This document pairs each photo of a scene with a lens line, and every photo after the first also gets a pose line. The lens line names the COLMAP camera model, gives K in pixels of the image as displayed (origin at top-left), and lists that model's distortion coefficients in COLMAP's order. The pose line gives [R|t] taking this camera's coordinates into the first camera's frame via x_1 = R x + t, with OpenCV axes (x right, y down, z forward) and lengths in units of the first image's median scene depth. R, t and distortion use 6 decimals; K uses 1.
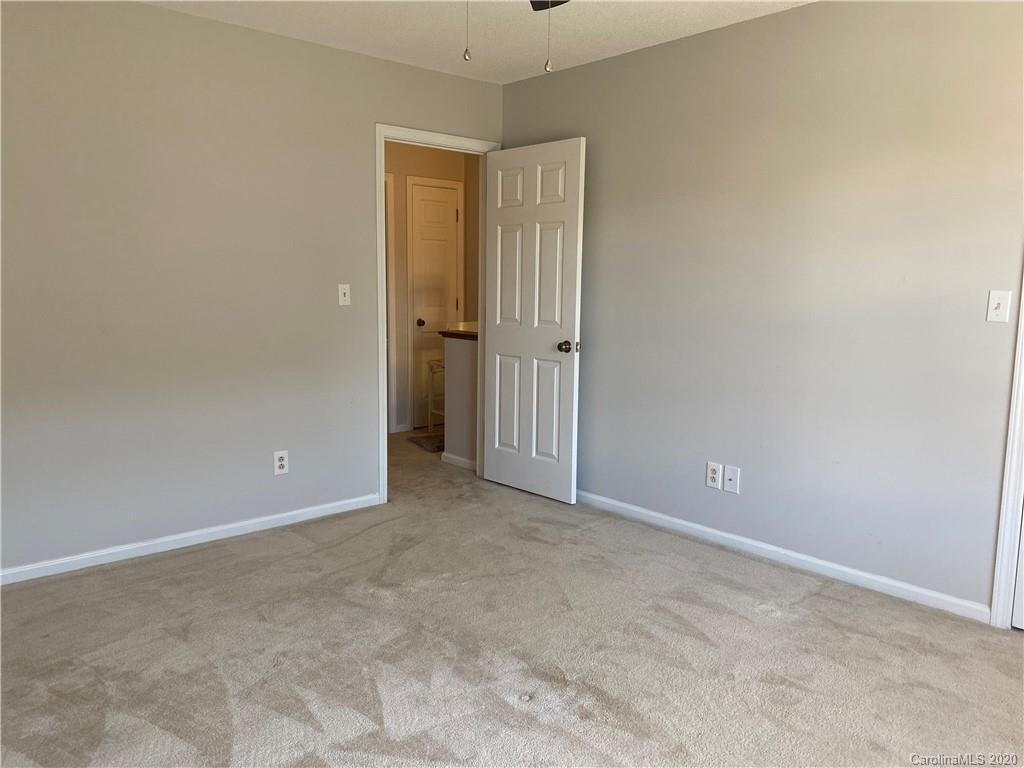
lens RADIAL K [[777.3, 0, 482.1], [0, 777.3, 394.2], [0, 0, 1]] dist [0.046589, -0.058249]
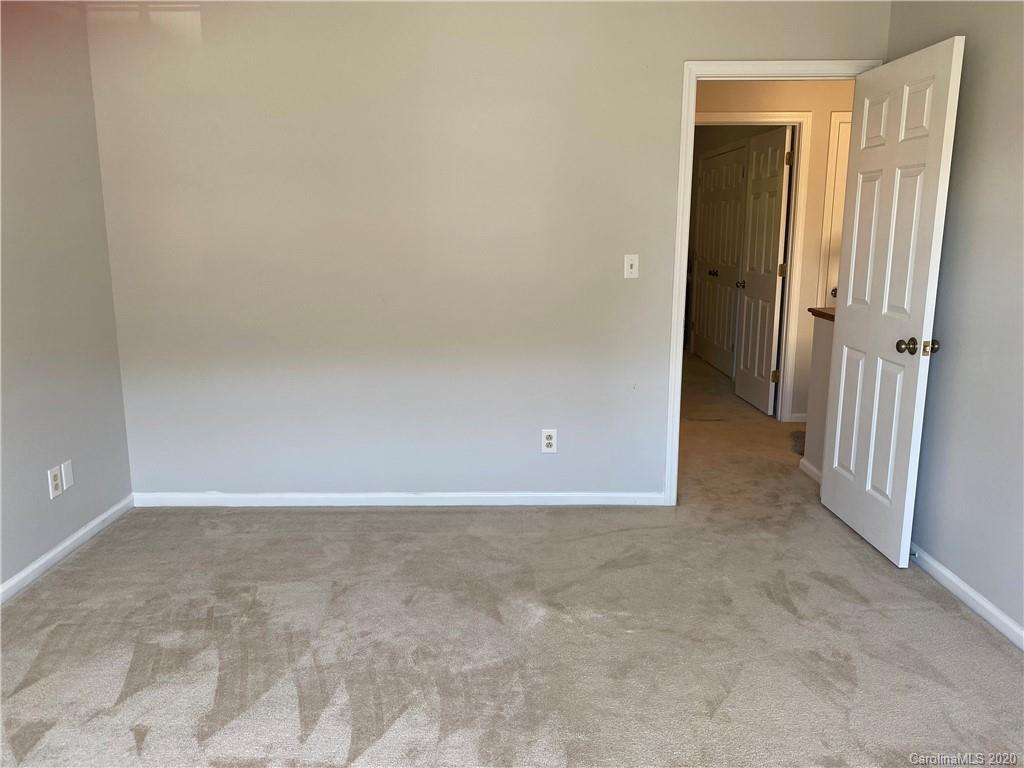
lens RADIAL K [[777.3, 0, 511.5], [0, 777.3, 375.2], [0, 0, 1]] dist [0.046589, -0.058249]
pose [[0.756701, 0.116102, -0.643369, 0.310743], [-0.087563, 0.993236, 0.076251, -0.060923], [0.647871, -0.001364, 0.761749, 0.246292]]
